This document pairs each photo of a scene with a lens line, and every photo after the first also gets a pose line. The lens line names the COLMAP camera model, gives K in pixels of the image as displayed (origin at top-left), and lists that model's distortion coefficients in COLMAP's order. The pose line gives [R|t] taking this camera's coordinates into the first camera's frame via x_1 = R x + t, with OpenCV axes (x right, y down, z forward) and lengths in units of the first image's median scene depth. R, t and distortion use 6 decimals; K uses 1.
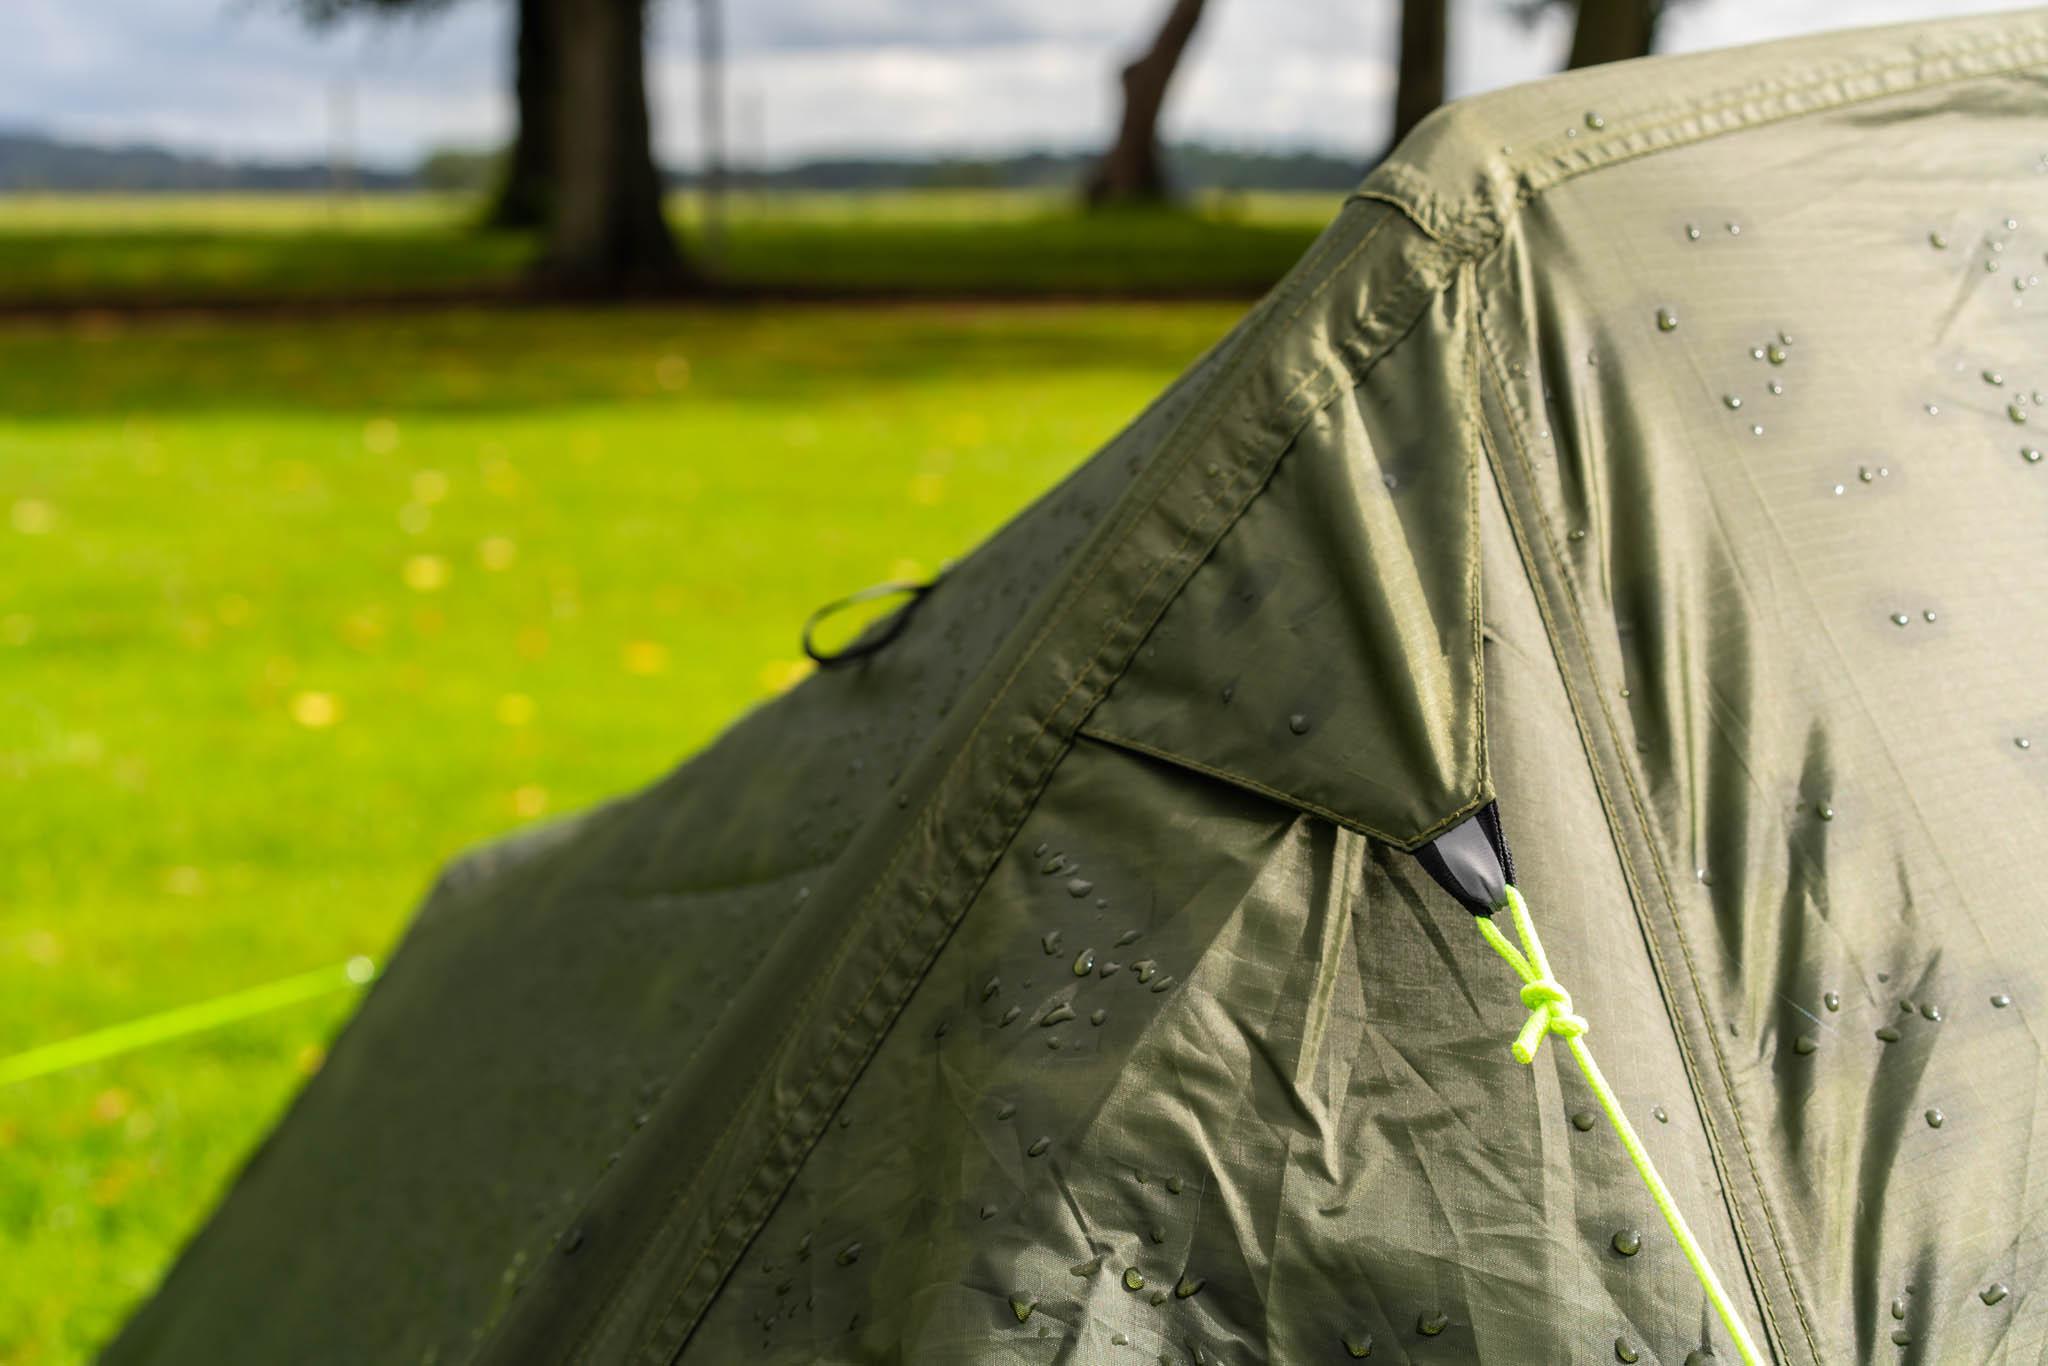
lens RADIAL K [[3216.8, 0, 1024.0], [0, 3216.8, 683.0], [0, 0, 1]] dist [-0.005458, -0.024483]
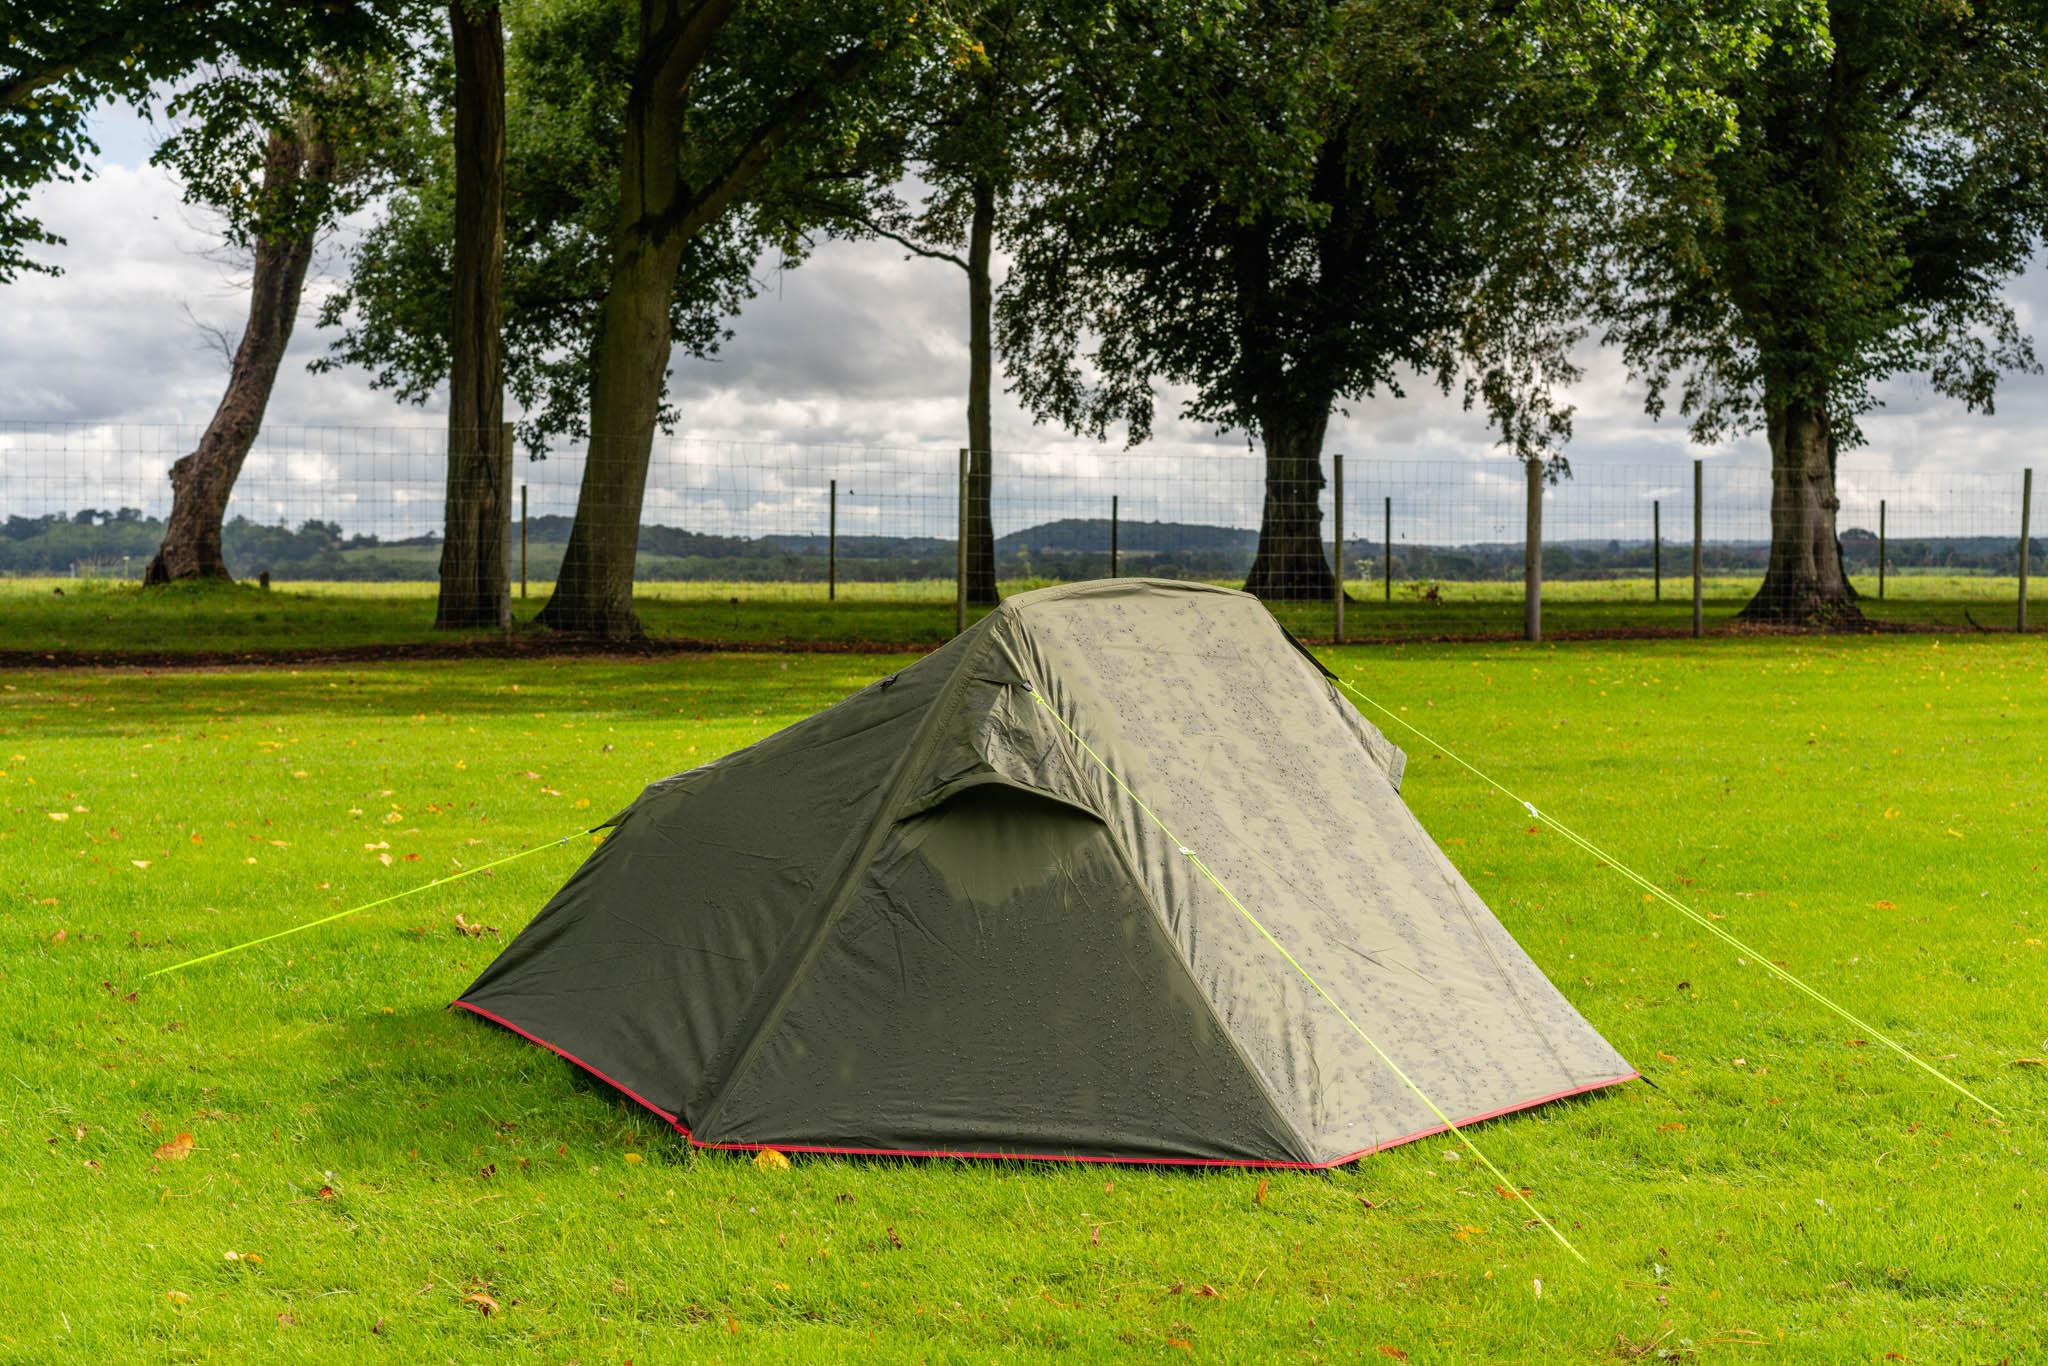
lens RADIAL K [[3210.1, 0, 1024.5], [0, 3210.1, 587.6], [0, 0, 1]] dist [0.131523, -0.003092]
pose [[0.949178, -0.006528, 0.314671, -2.386764], [0.051215, 0.989663, -0.133955, 0.875591], [-0.310544, 0.143263, 0.939701, -6.620808]]
